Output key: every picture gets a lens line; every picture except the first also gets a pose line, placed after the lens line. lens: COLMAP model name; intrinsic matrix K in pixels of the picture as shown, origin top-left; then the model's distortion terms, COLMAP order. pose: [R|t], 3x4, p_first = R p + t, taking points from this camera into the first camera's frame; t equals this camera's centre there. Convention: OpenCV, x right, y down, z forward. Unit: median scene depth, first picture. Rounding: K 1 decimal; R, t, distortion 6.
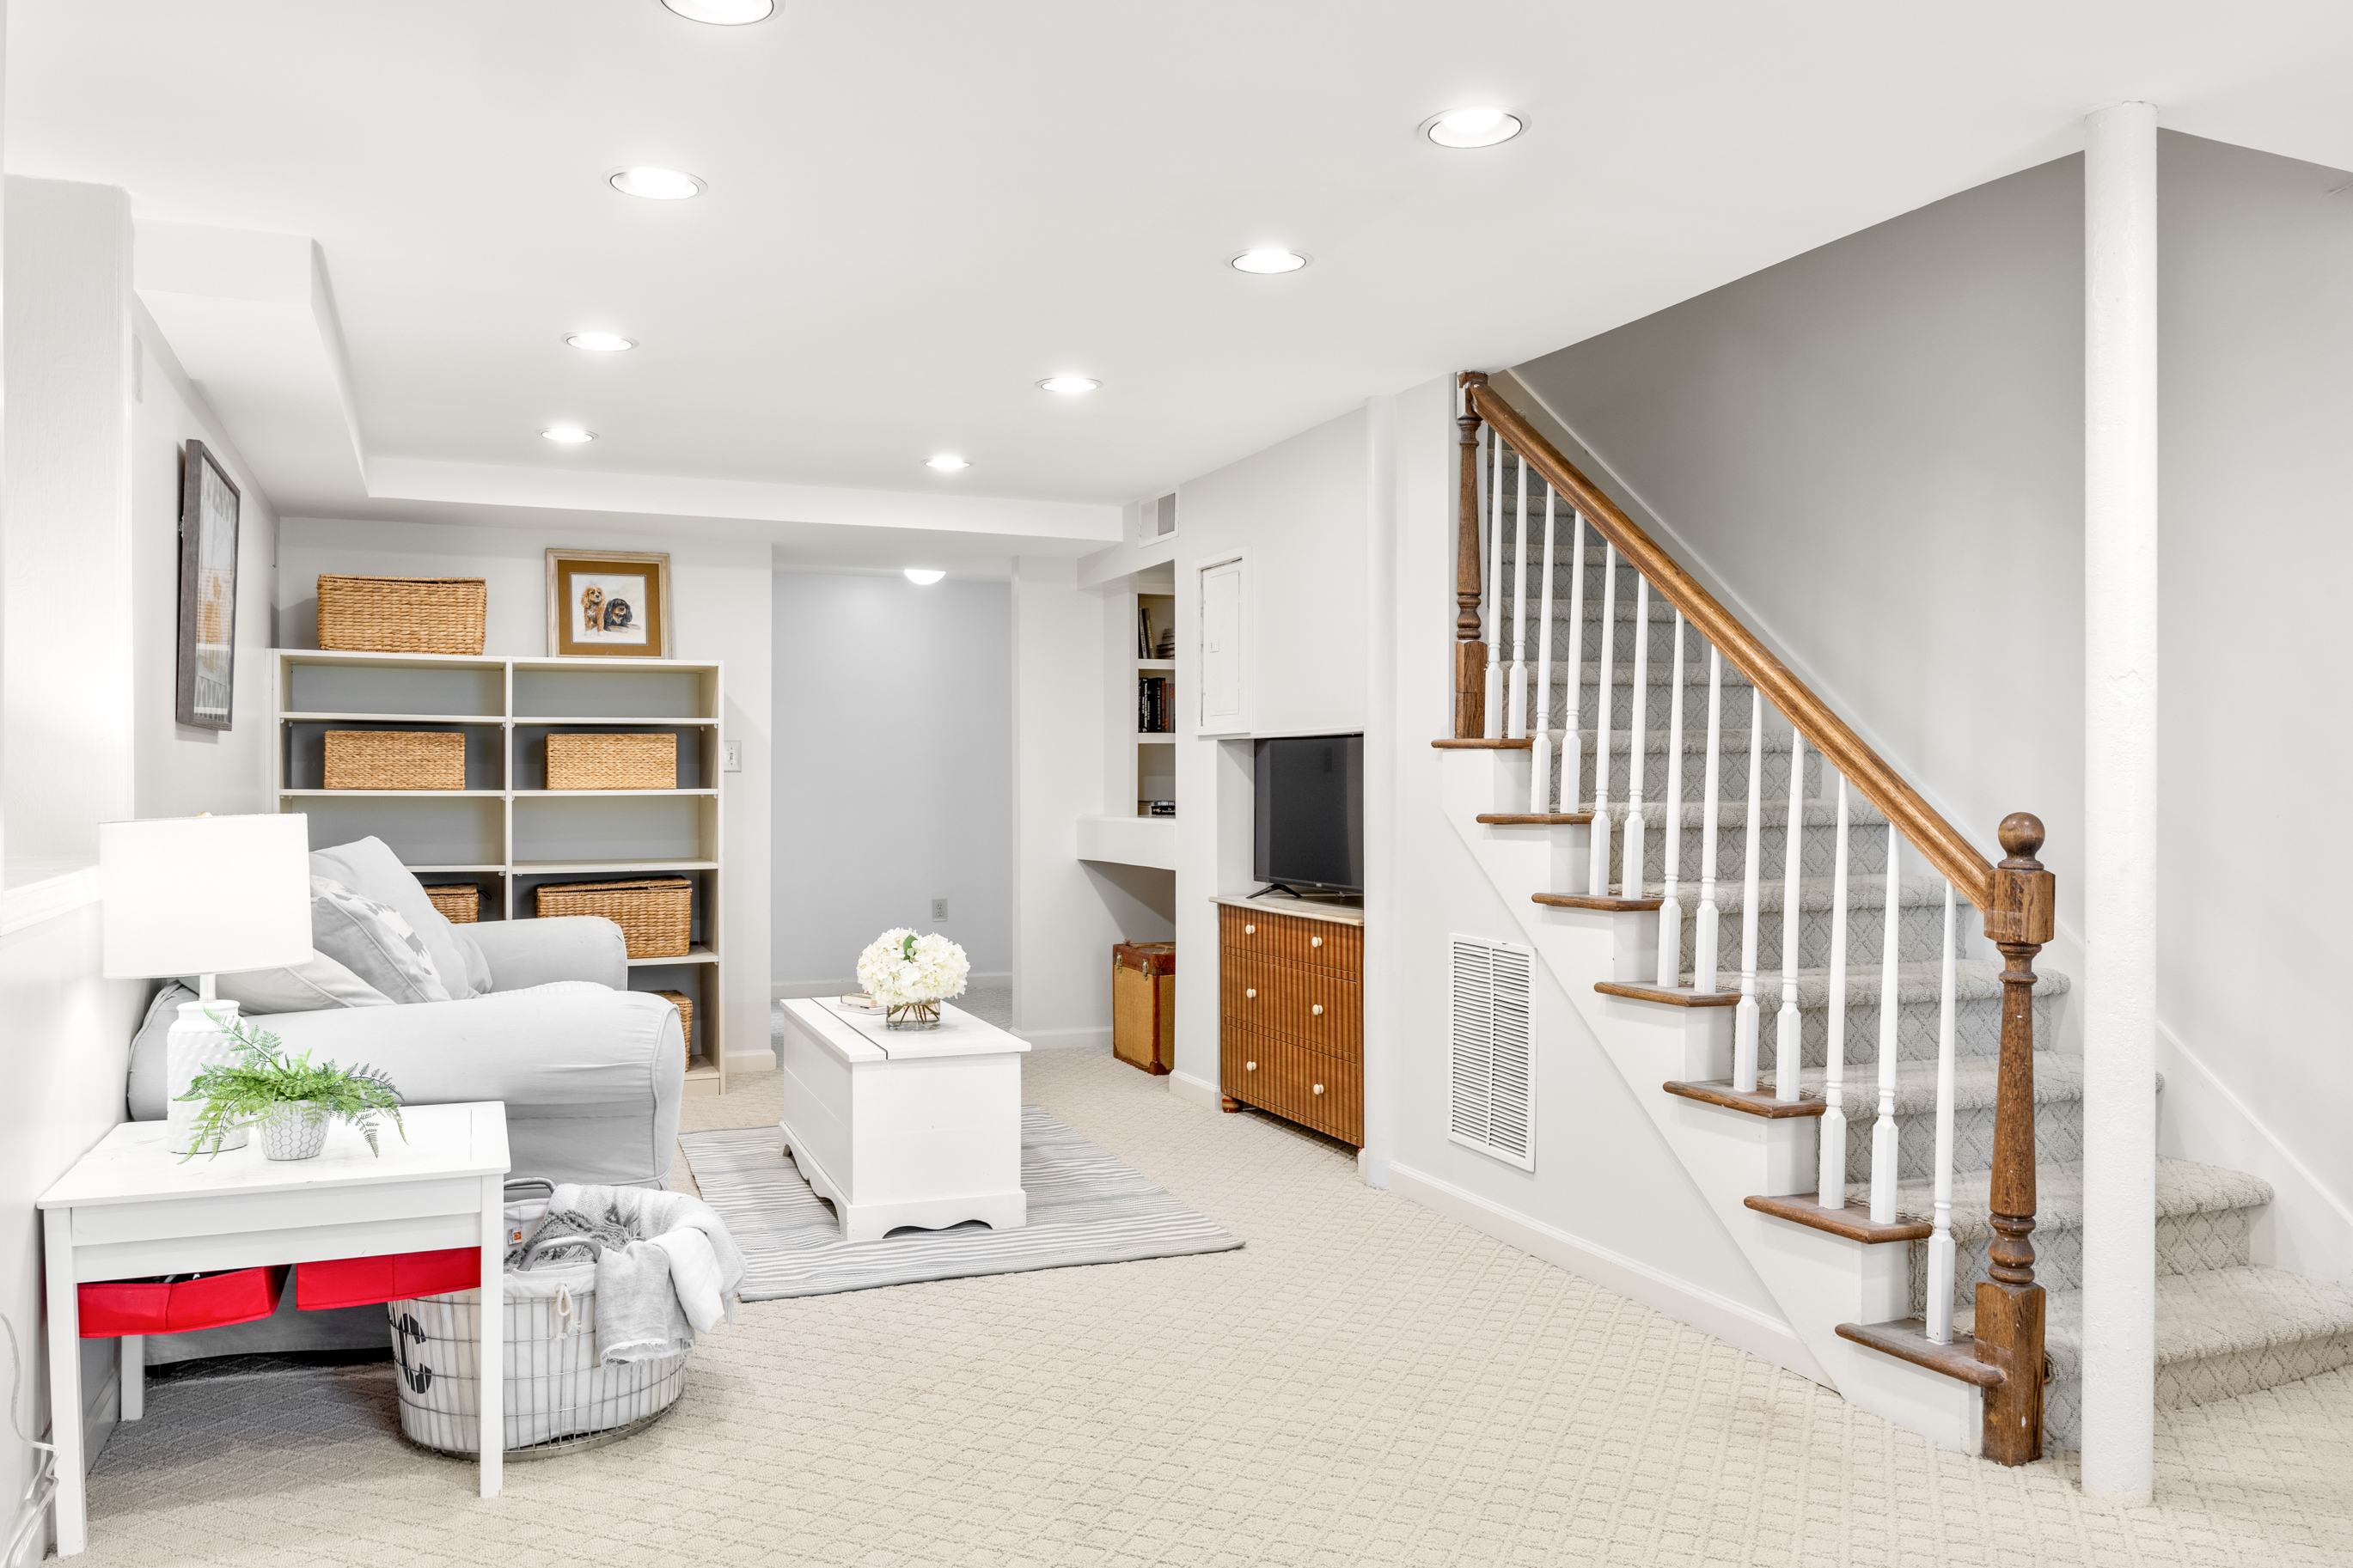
lens RADIAL K [[1711.0, 0, 1179.7], [0, 1711.0, 789.2], [0, 0, 1]] dist [-0.004322, -0.005841]
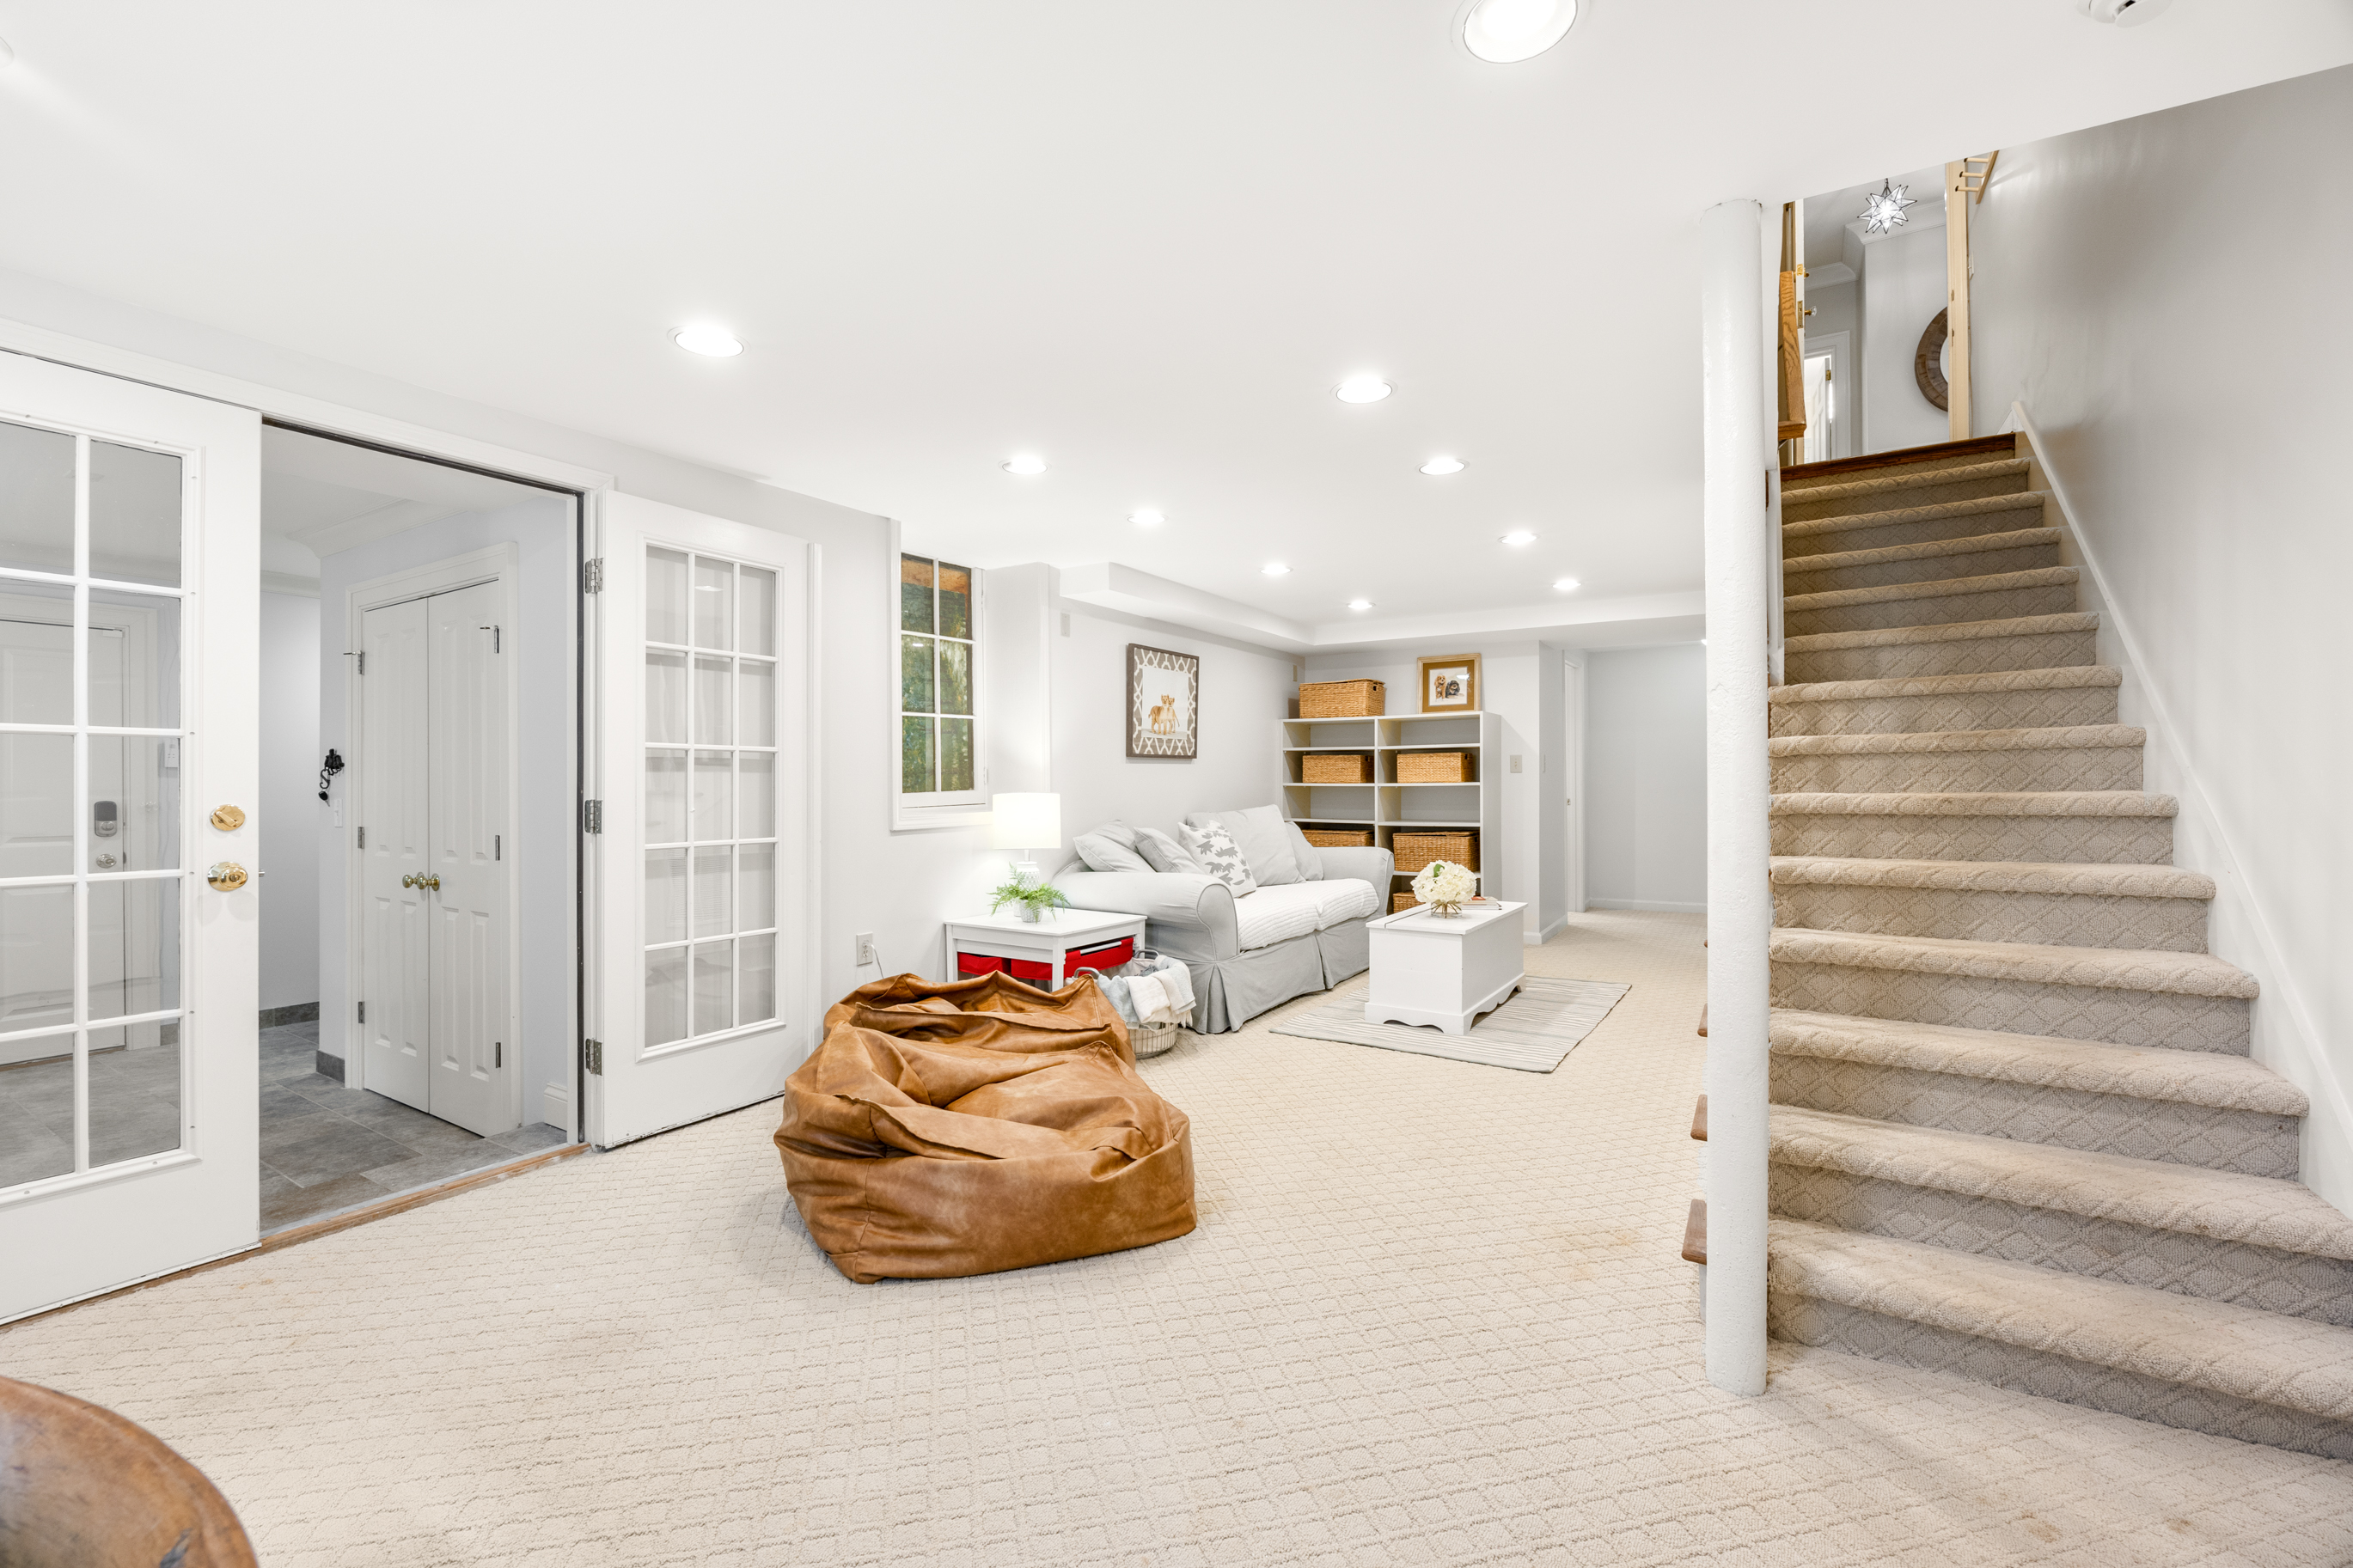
lens RADIAL K [[995.2, 0, 1181.1], [0, 995.2, 775.1], [0, 0, 1]] dist [-0.001646, -0.000278]
pose [[0.590105, -0.003583, -0.807318, 0.414022], [-0.000671, 0.999988, -0.004929, -0.002663], [0.807326, 0.003451, 0.590095, 0.128808]]
